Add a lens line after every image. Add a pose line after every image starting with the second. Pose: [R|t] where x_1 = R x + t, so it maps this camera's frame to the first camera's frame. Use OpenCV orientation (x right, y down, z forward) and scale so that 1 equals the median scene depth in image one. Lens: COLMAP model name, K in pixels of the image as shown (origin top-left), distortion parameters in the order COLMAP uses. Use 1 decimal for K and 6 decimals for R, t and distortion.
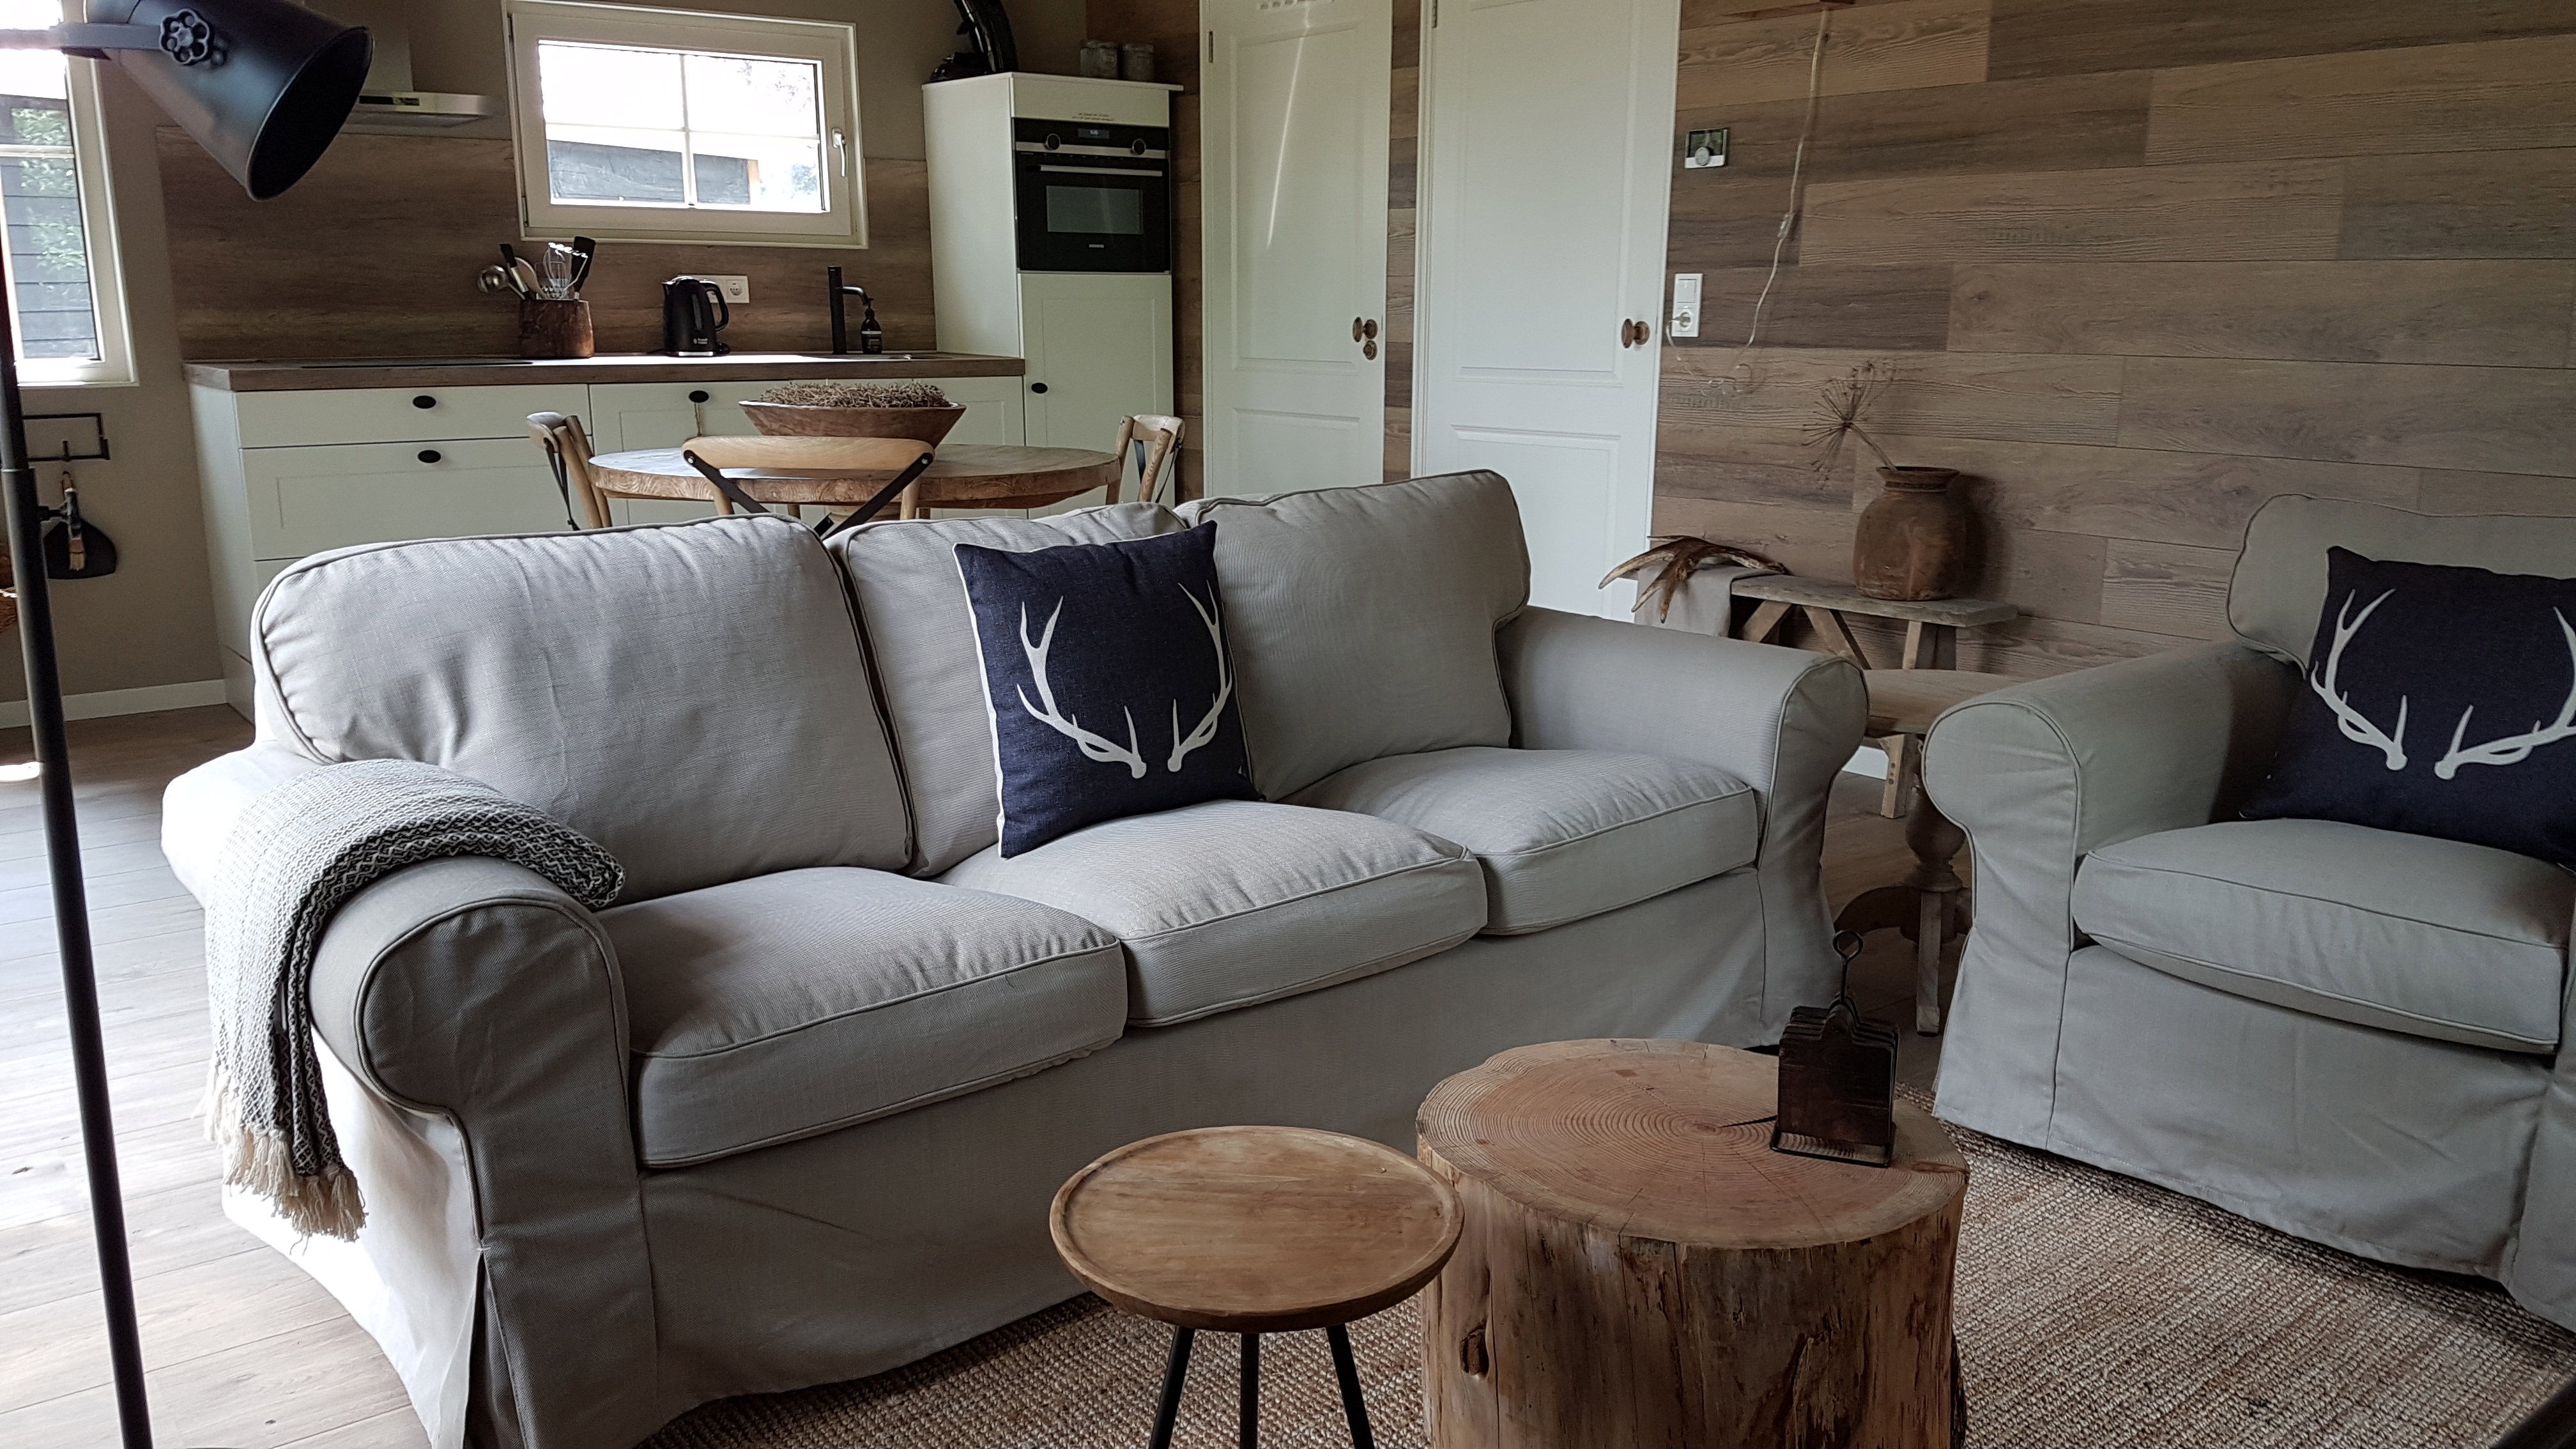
lens RADIAL K [[1983.4, 0, 1294.1], [0, 1983.4, 762.3], [0, 0, 1]] dist [0.070214, -0.186093]
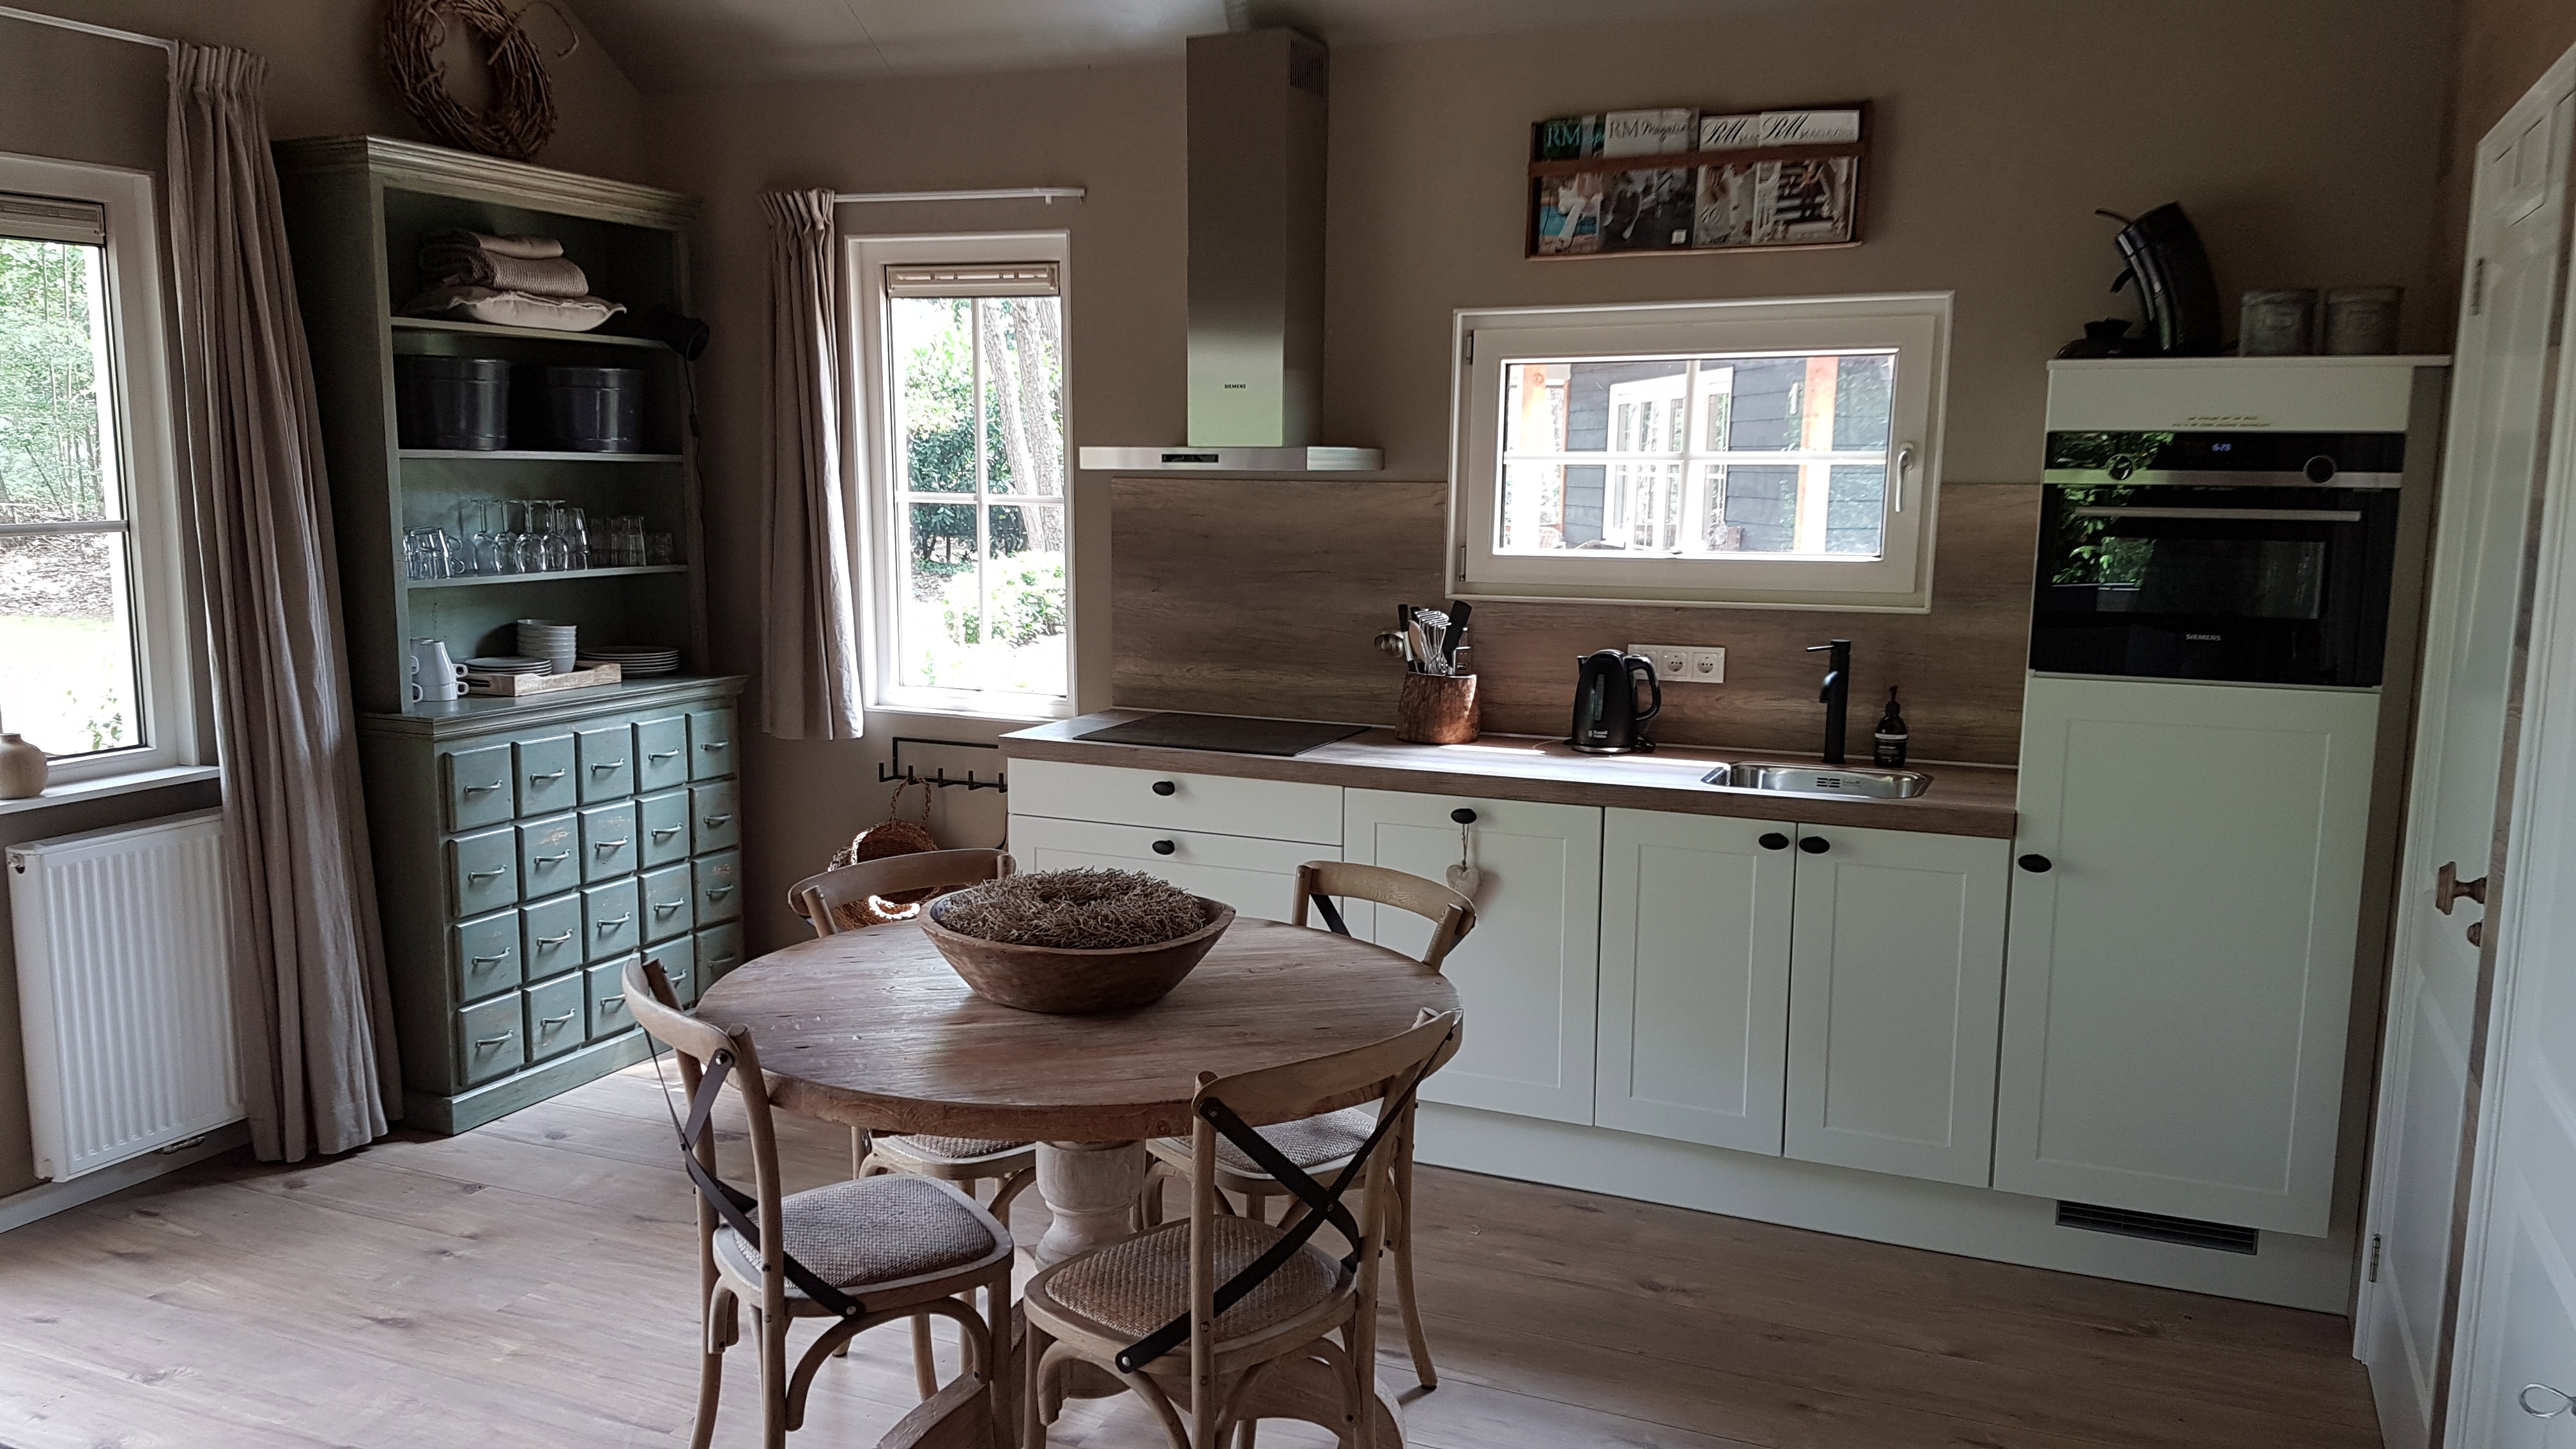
lens RADIAL K [[1983.4, 0, 1294.1], [0, 1983.4, 762.3], [0, 0, 1]] dist [0.070214, -0.186093]
pose [[0.444095, 0.135718, -0.885641, 0.319330], [-0.208053, 0.977063, 0.045401, -0.205406], [0.871489, 0.164098, 0.462146, 0.533913]]
